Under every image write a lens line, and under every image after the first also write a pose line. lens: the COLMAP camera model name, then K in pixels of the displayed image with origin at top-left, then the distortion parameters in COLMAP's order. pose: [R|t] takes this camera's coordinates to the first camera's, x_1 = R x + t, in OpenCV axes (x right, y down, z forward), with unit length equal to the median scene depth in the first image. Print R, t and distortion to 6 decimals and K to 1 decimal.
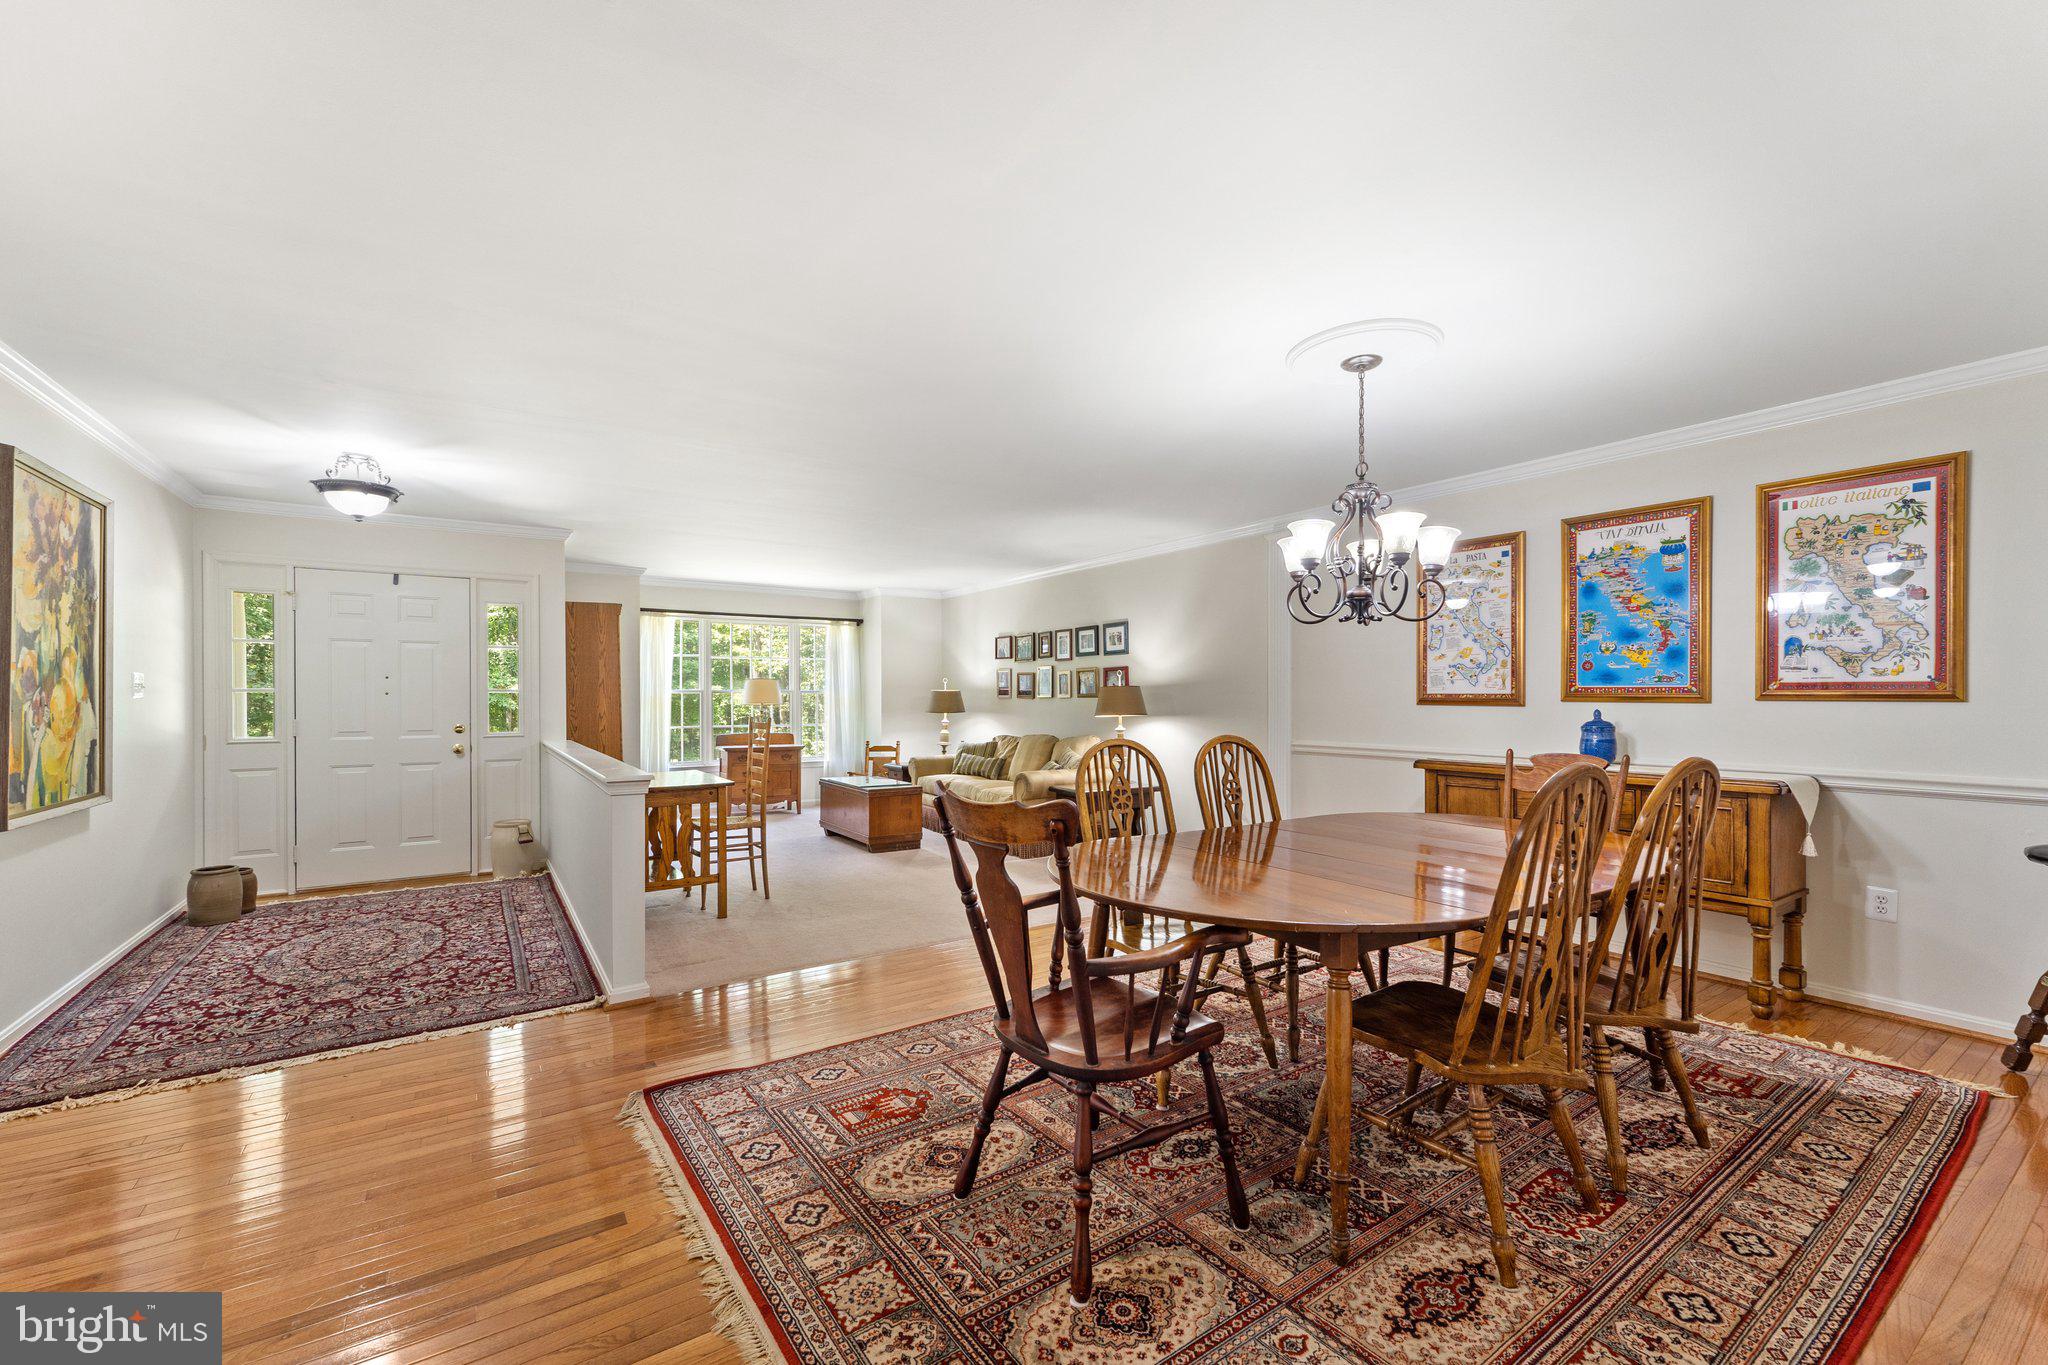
lens RADIAL K [[821.5, 0, 1036.8], [0, 821.5, 699.5], [0, 0, 1]] dist [0.001207, 0.000232]
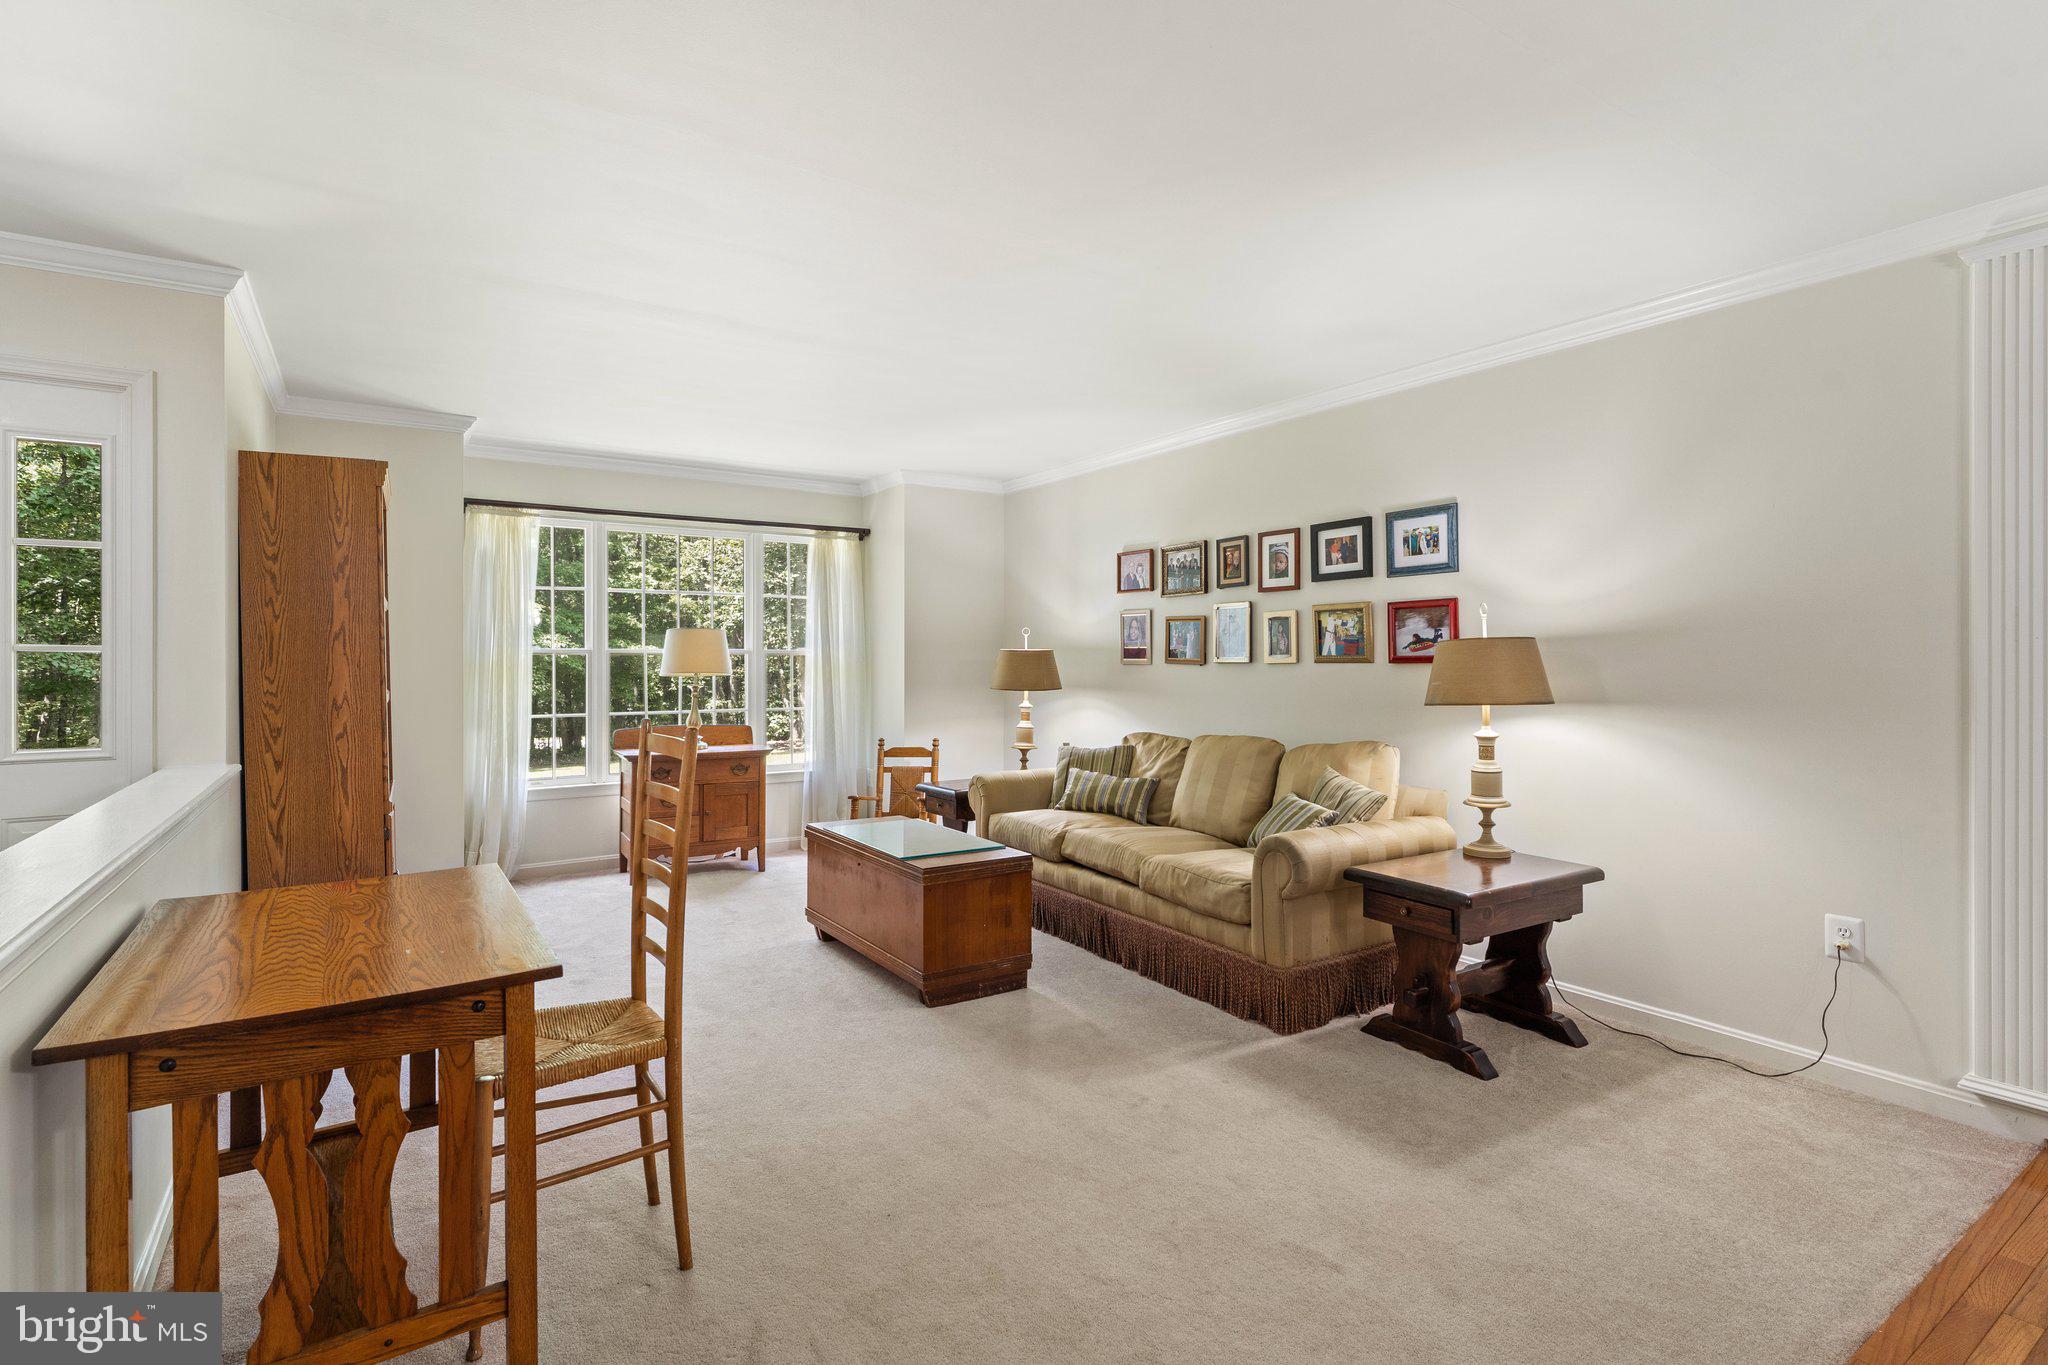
lens RADIAL K [[966.9, 0, 1024.1], [0, 966.9, 654.2], [0, 0, 1]] dist [-0.000482, -0.000206]
pose [[0.999977, -0.000621, -0.006756, -0.244637], [0.000560, 0.999959, -0.009036, -0.004826], [0.006761, 0.009032, 0.999936, 0.786578]]
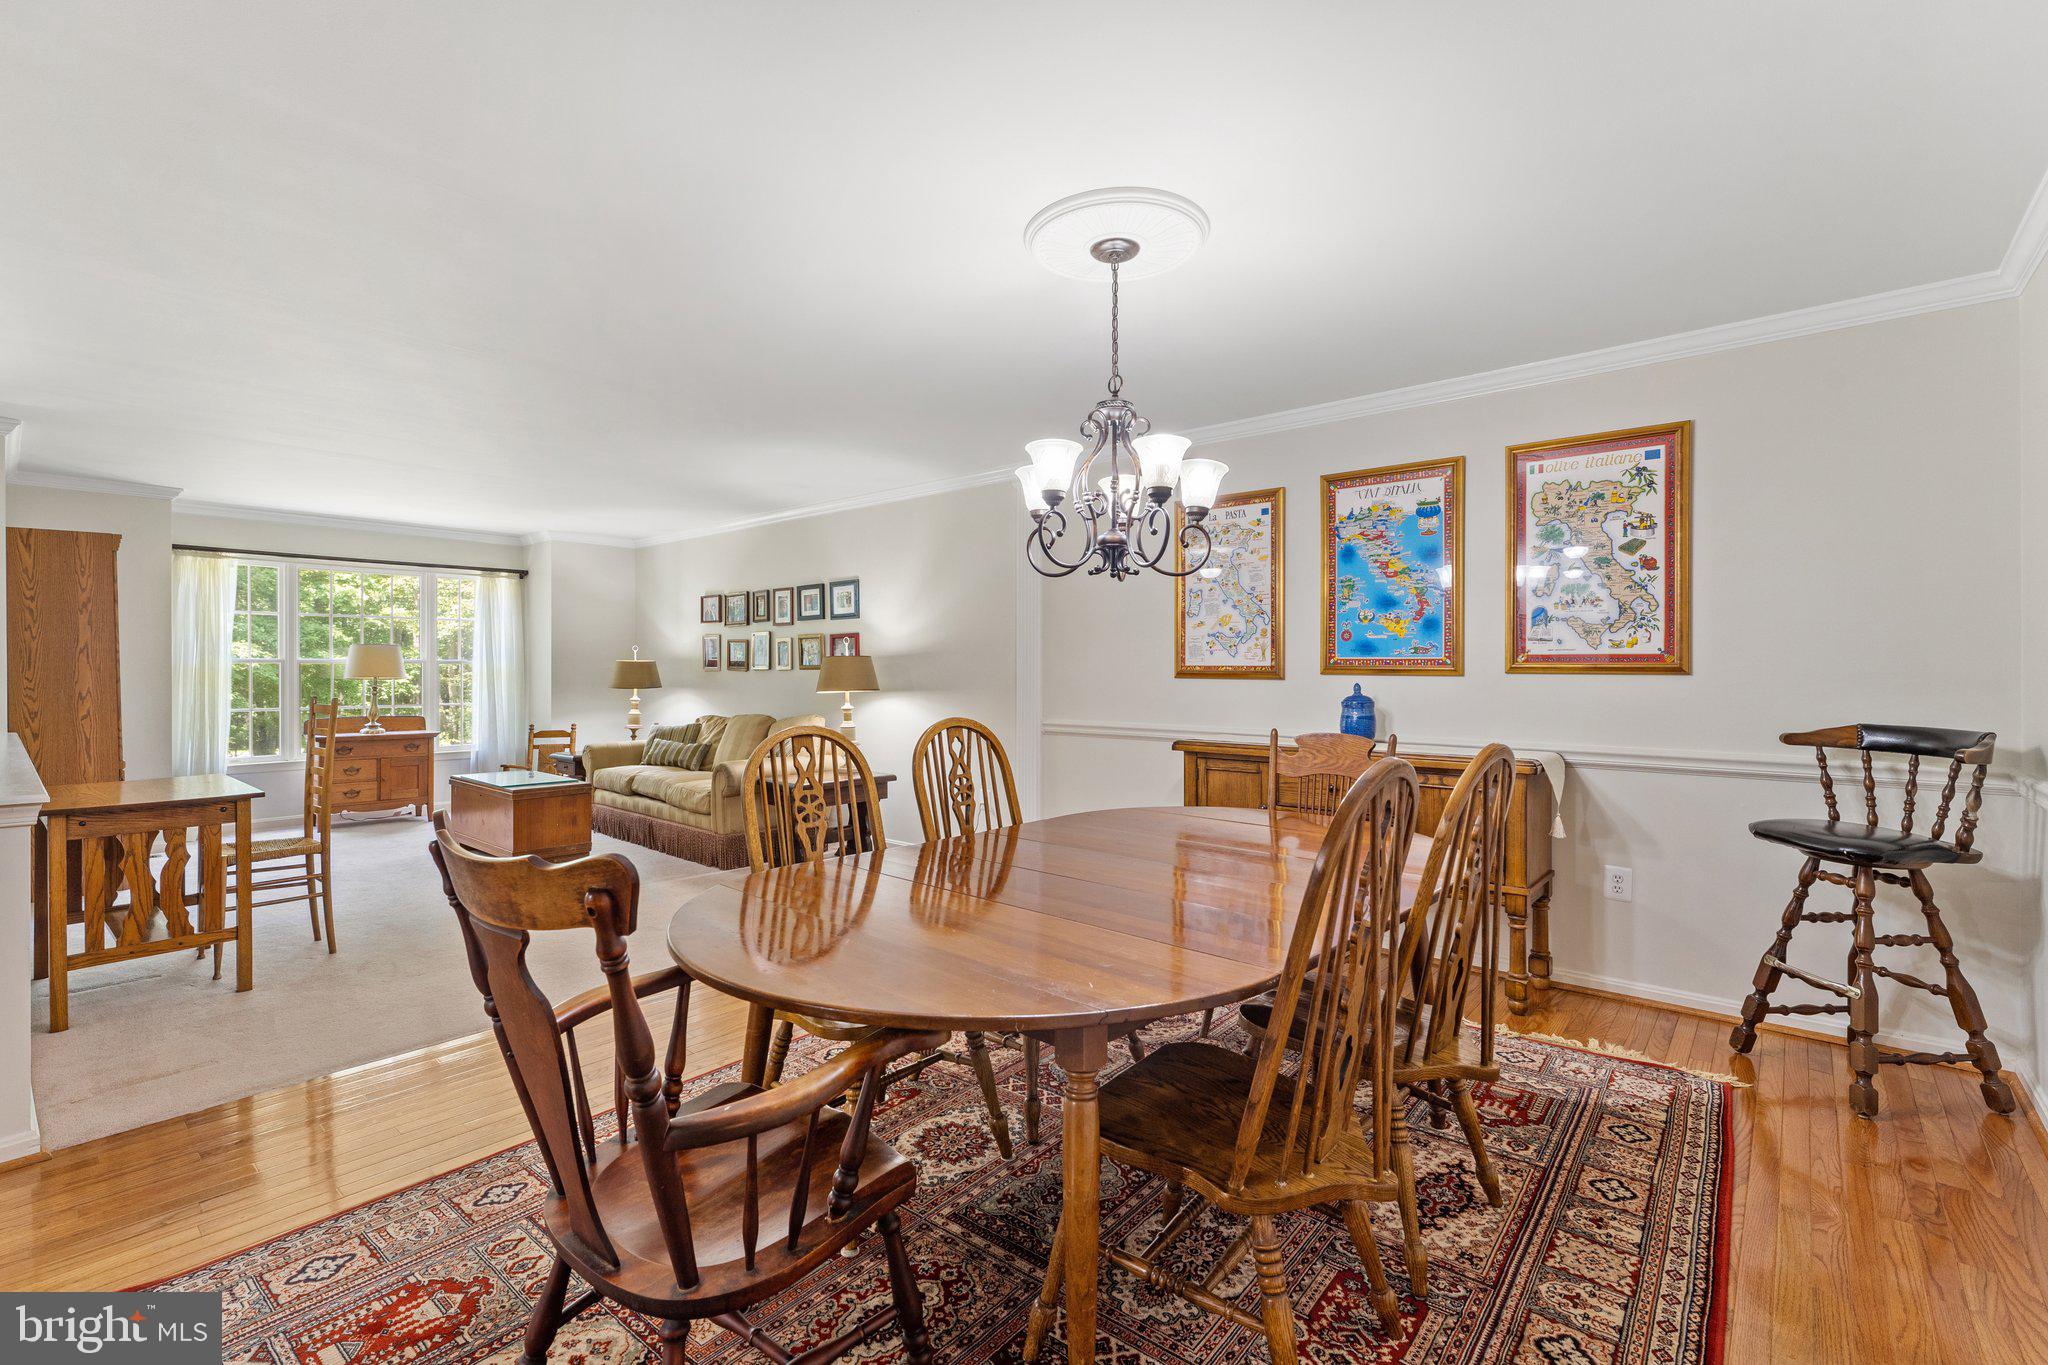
lens RADIAL K [[885.3, 0, 1014.0], [0, 885.3, 669.0], [0, 0, 1]] dist [0.000145, 0.000075]
pose [[0.966739, 0.000735, 0.255764, 0.058444], [0.000031, 0.999996, -0.002992, -0.000785], [-0.255765, 0.002900, 0.966735, 0.141224]]
